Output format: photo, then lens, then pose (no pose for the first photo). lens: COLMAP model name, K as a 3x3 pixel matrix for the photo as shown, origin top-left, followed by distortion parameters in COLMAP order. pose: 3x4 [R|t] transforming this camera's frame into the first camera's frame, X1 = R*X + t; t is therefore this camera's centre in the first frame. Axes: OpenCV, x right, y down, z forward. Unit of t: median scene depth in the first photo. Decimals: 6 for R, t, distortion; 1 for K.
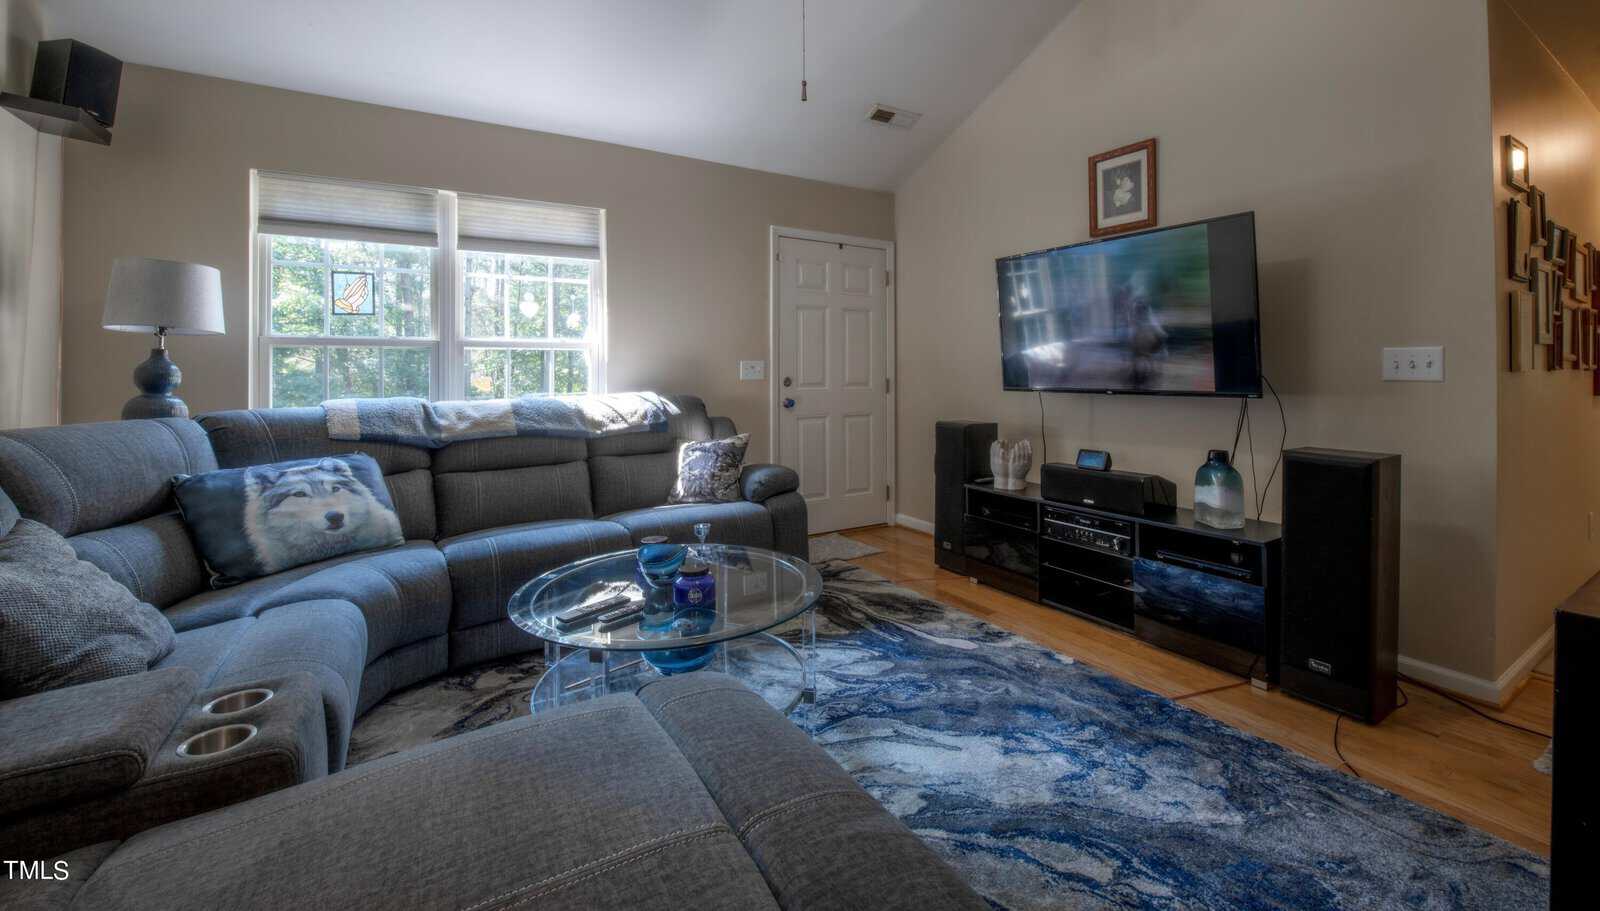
lens RADIAL K [[645.3, 0, 804.3], [0, 645.3, 366.3], [0, 0, 1]] dist [-0.012697, -0.000022]
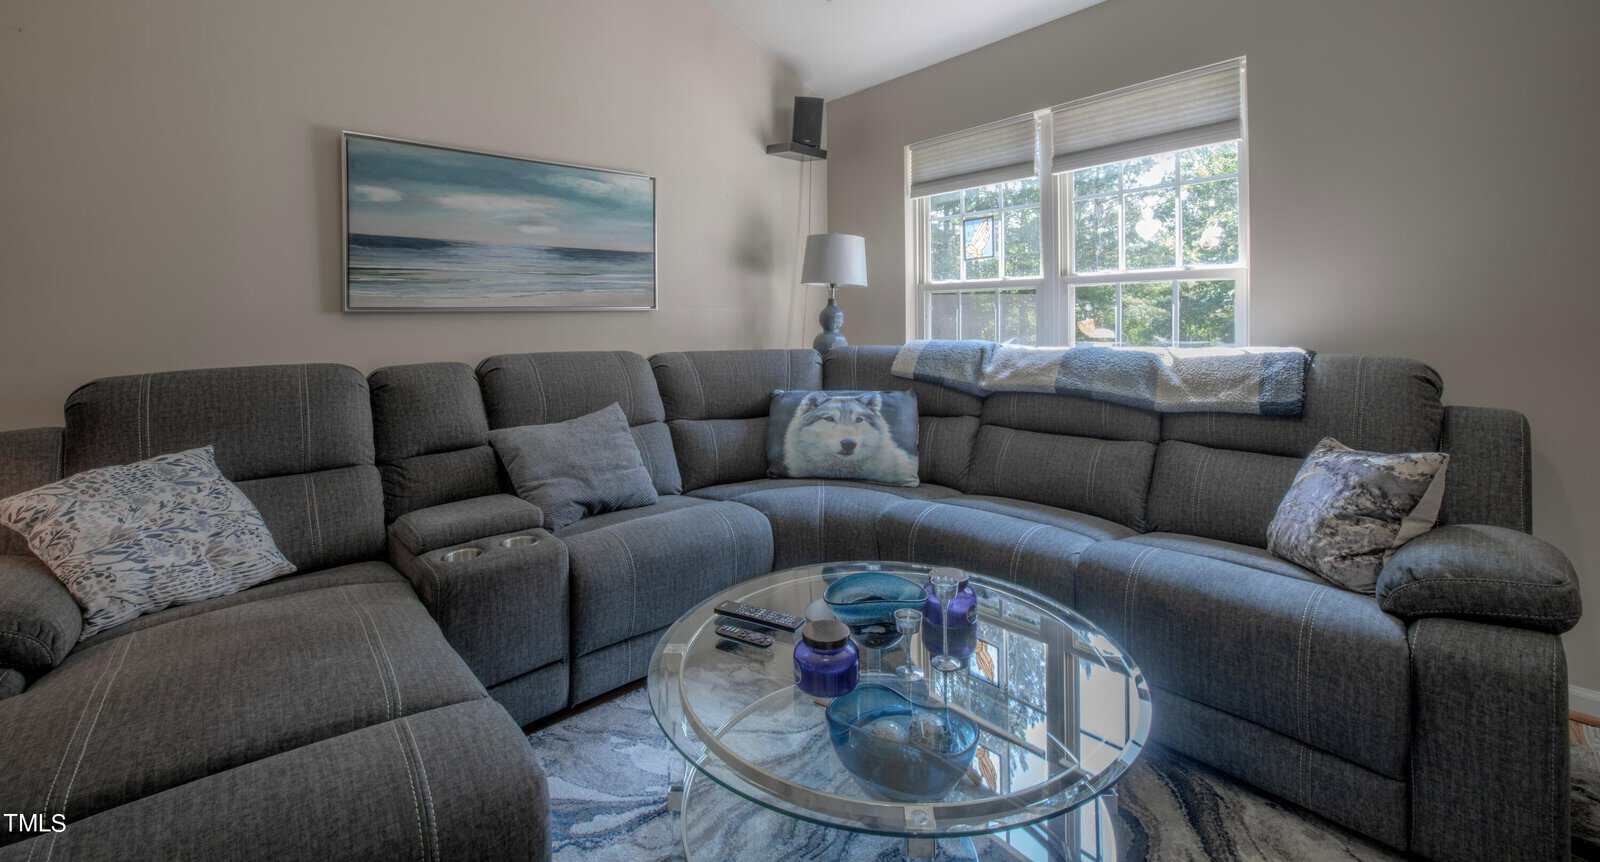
lens RADIAL K [[649.2, 0, 803.1], [0, 649.2, 316.4], [0, 0, 1]] dist [-0.011209, -0.000436]
pose [[0.185922, 0.005435, -0.982549, 0.298795], [0.016772, 0.999821, 0.008704, -0.000715], [0.982421, -0.018098, 0.185798, 0.573724]]
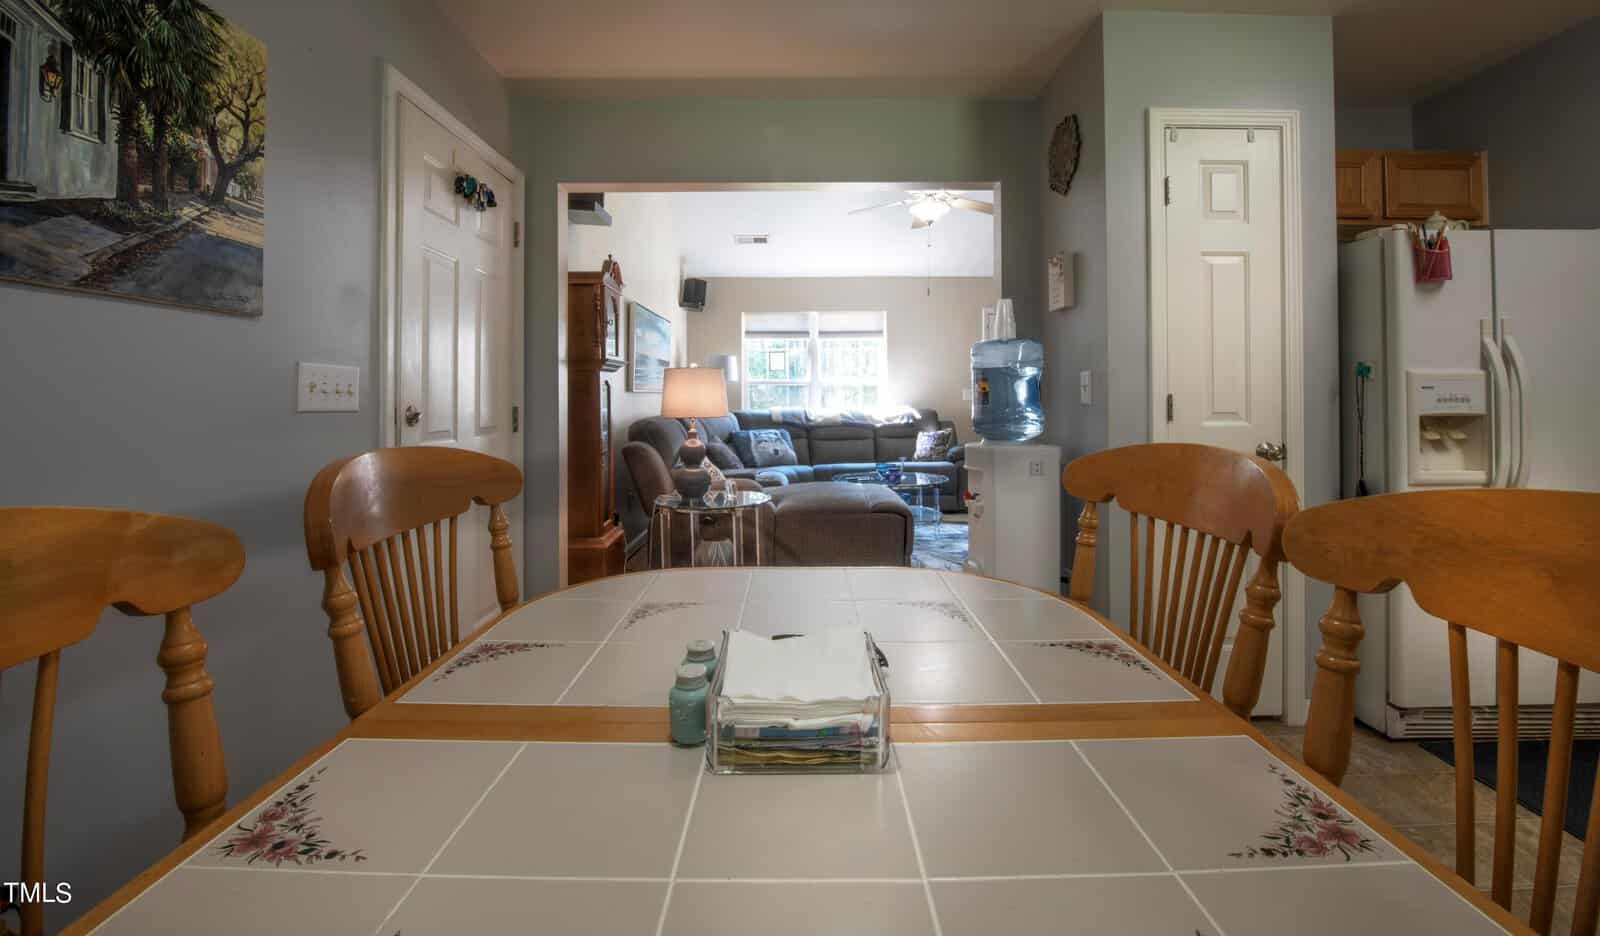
lens RADIAL K [[645.5, 0, 792.6], [0, 645.5, 391.2], [0, 0, 1]] dist [-0.004767, -0.000615]
pose [[0.855243, -0.003400, -0.518216, 0.572421], [0.004327, 0.999990, 0.000581, -0.009602], [0.518209, -0.002739, 0.855249, -1.006044]]
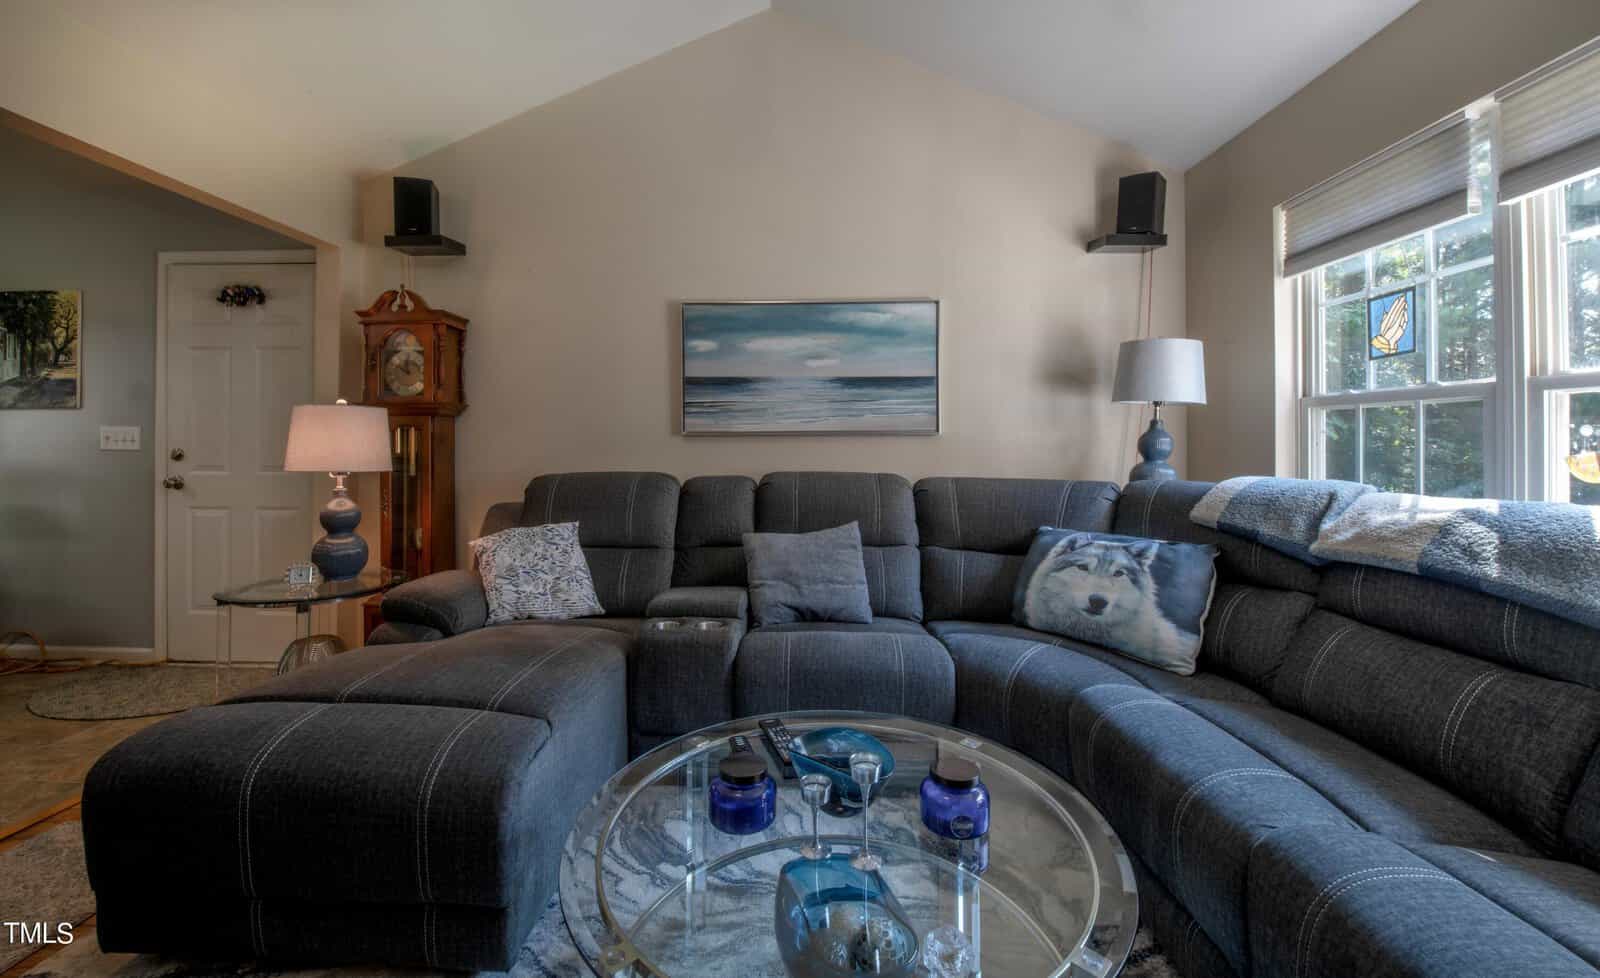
lens RADIAL K [[648.9, 0, 794.9], [0, 648.9, 432.9], [0, 0, 1]] dist [-0.011151, -0.002172]
pose [[-0.543665, -0.003191, -0.839296, 0.218285], [0.010607, 0.999887, -0.010672, 0.001156], [0.839235, -0.014704, -0.543570, 0.917125]]
